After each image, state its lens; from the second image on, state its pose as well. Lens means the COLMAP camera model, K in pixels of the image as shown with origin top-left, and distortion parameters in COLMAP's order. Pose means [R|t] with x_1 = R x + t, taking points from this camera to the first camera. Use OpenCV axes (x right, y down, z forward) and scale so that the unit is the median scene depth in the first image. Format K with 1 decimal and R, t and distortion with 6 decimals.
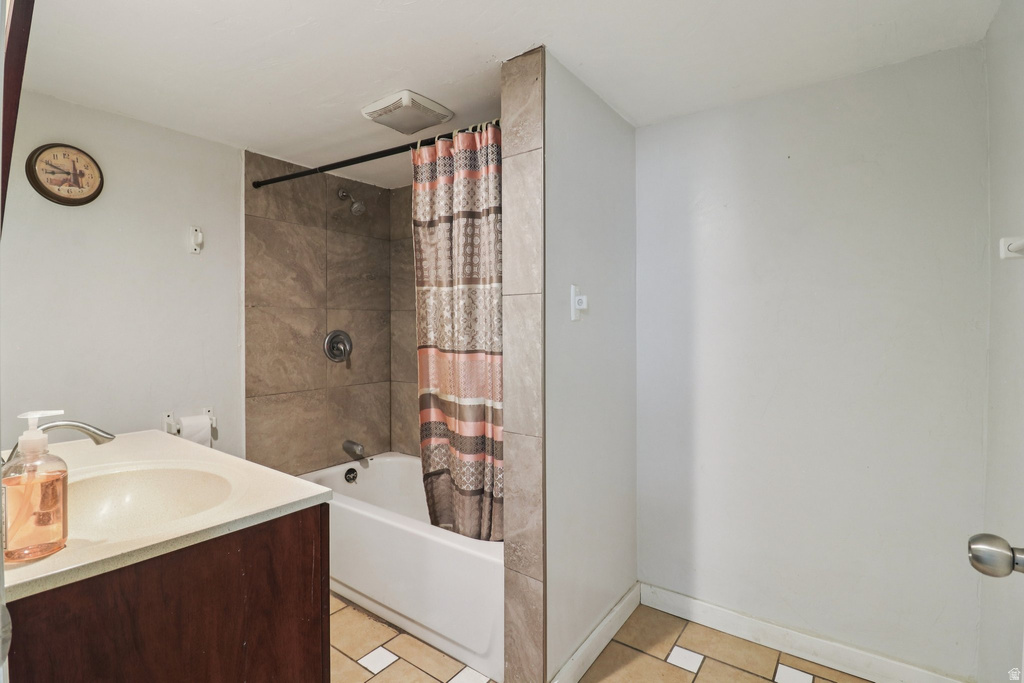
lens RADIAL K [[479.6, 0, 507.3], [0, 479.6, 334.9], [0, 0, 1]] dist [-0.000405, -0.012115]
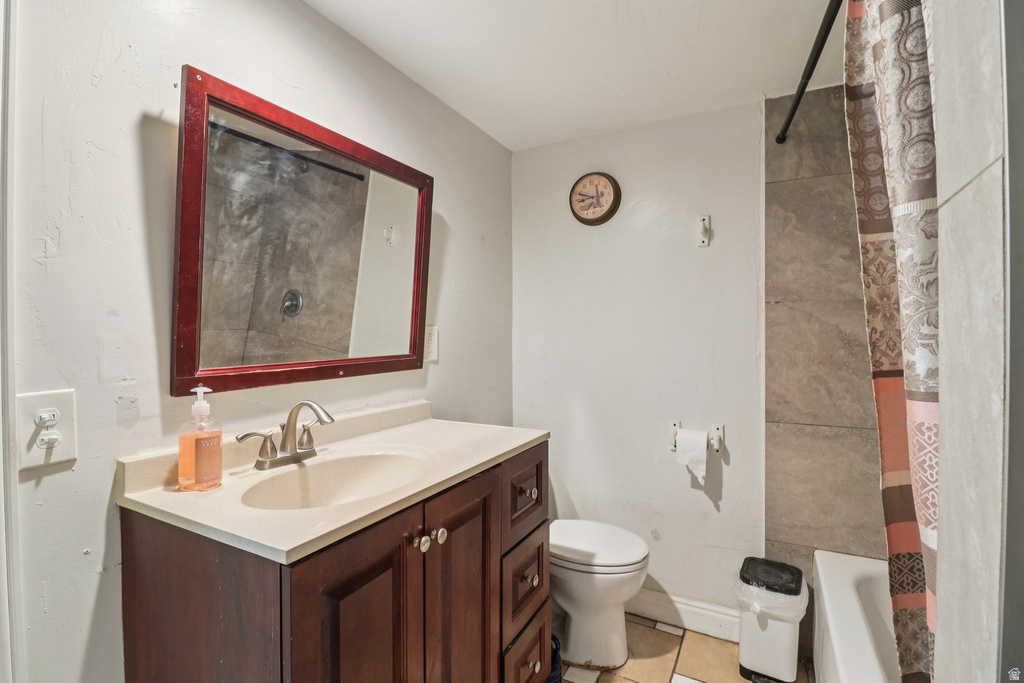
lens RADIAL K [[479.6, 0, 509.0], [0, 479.6, 338.0], [0, 0, 1]] dist [-0.000405, -0.012115]
pose [[0.141191, 0.011604, -0.989914, 0.156028], [-0.014939, 0.999842, 0.009590, -0.004226], [0.989870, 0.013435, 0.141343, 0.479646]]
